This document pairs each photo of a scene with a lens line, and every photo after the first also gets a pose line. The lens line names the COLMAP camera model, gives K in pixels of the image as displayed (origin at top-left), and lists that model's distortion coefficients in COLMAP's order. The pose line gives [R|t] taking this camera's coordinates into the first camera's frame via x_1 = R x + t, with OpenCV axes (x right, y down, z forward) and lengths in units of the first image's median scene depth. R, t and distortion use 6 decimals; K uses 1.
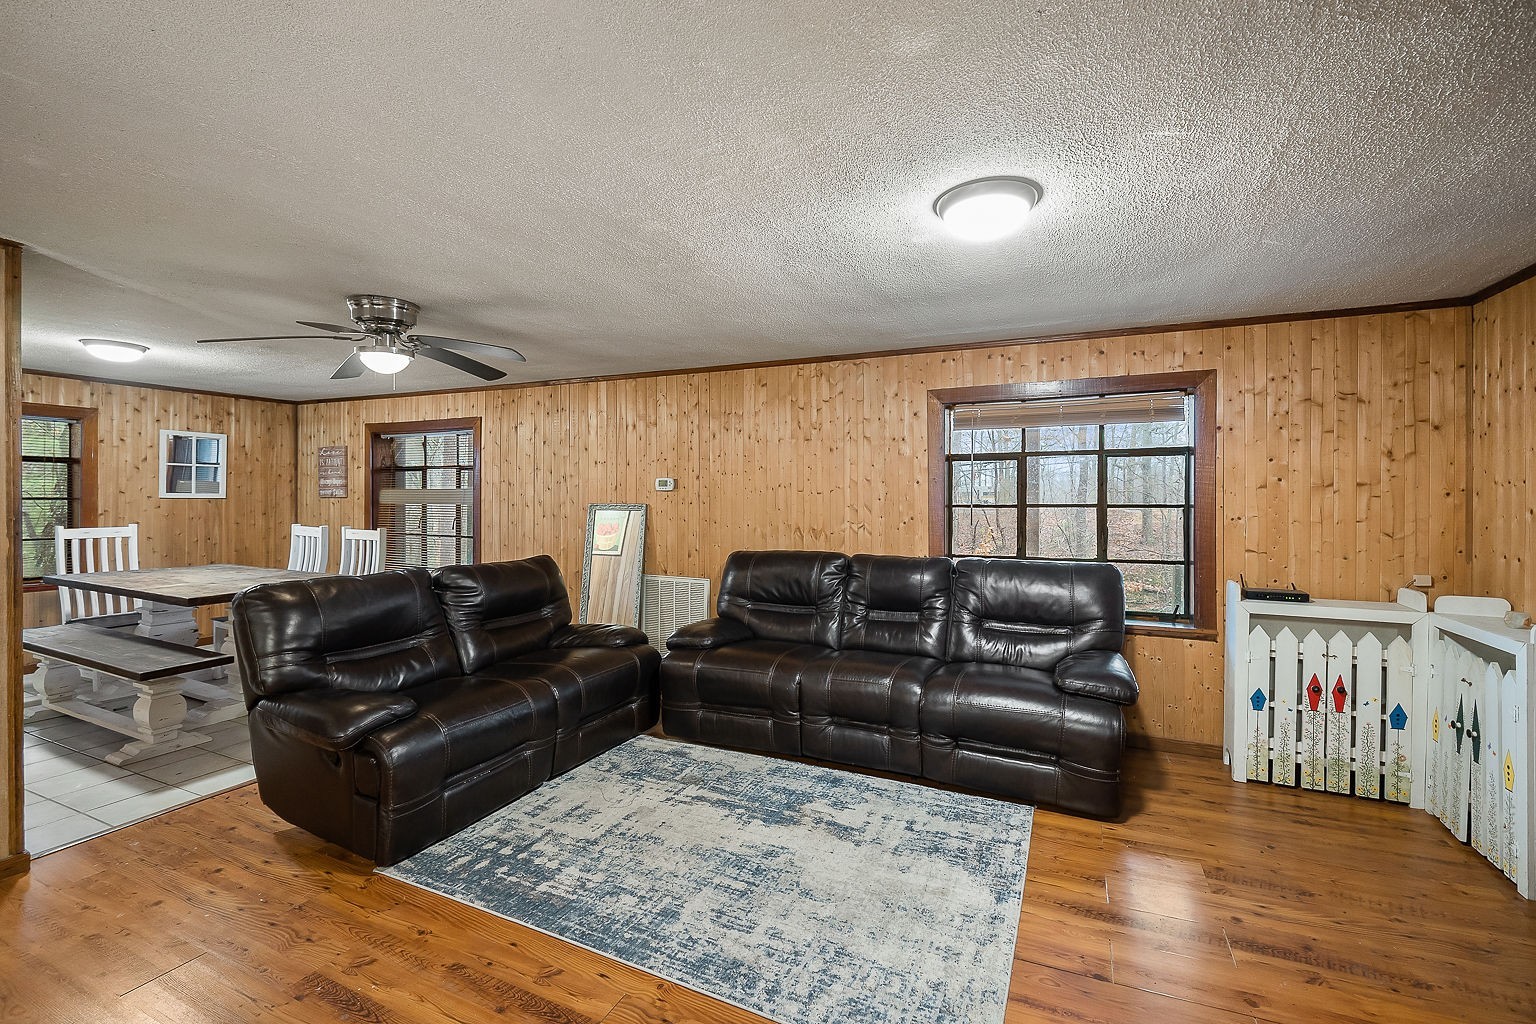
lens RADIAL K [[674.1, 0, 768.5], [0, 674.1, 506.0], [0, 0, 1]] dist [-0.005258, -0.000719]
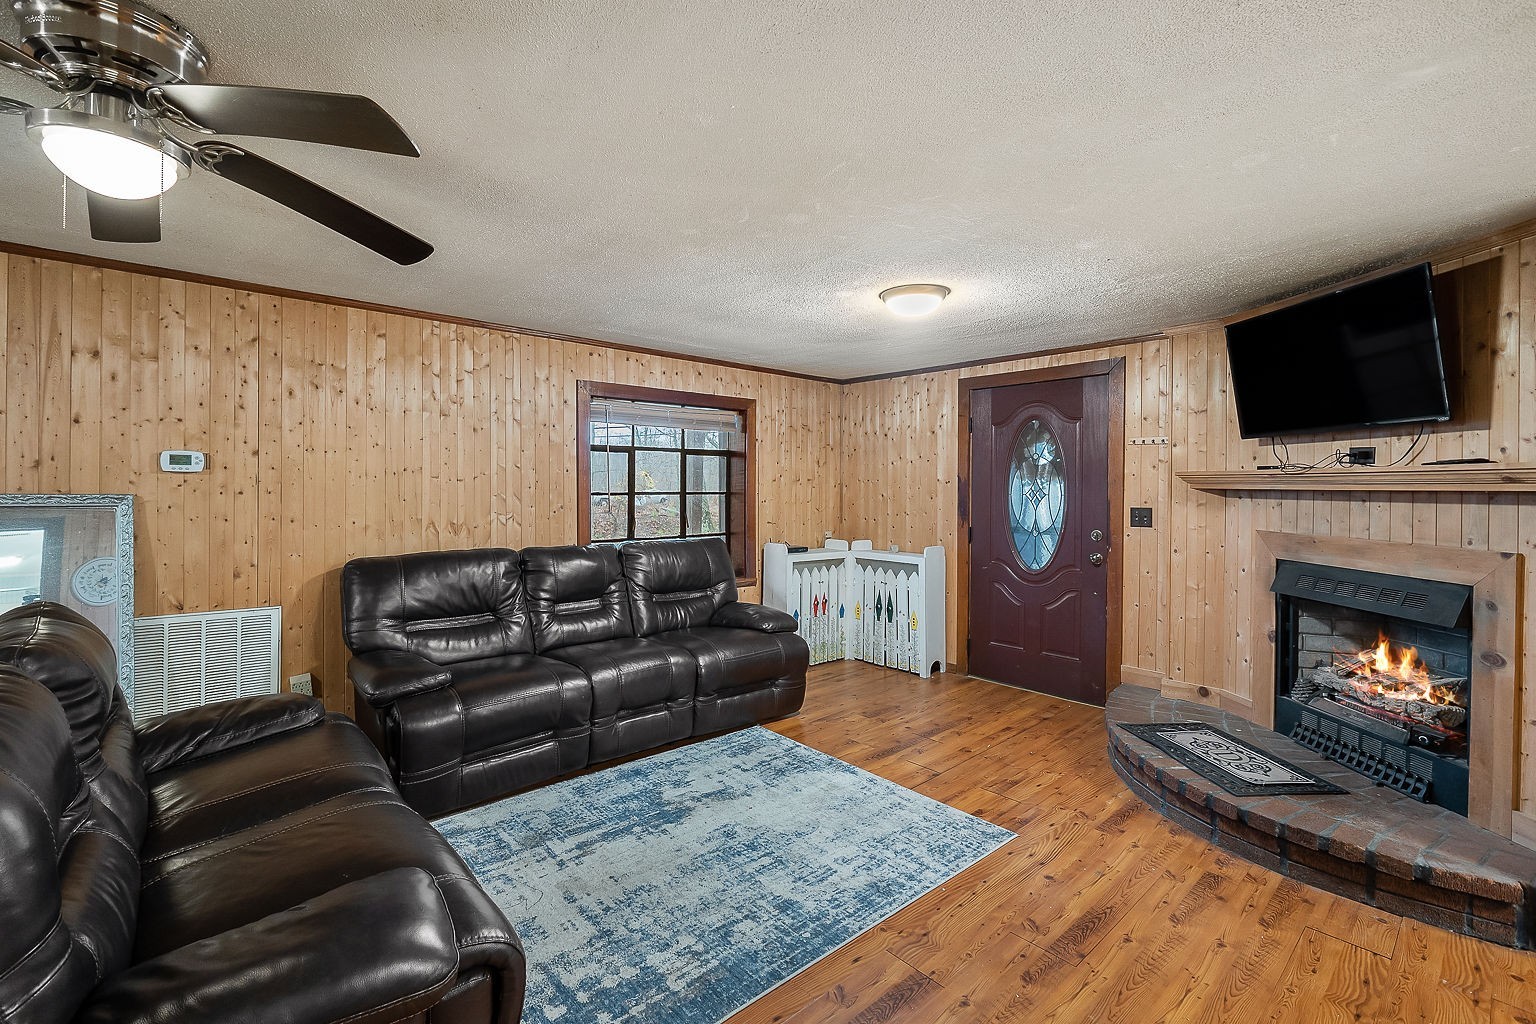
lens RADIAL K [[676.3, 0, 767.1], [0, 676.3, 490.4], [0, 0, 1]] dist [-0.001248, -0.000119]
pose [[0.401100, -0.003855, 0.916026, -0.772949], [0.000573, 0.999992, 0.003958, -0.013217], [-0.916034, -0.001063, 0.401099, 0.442960]]
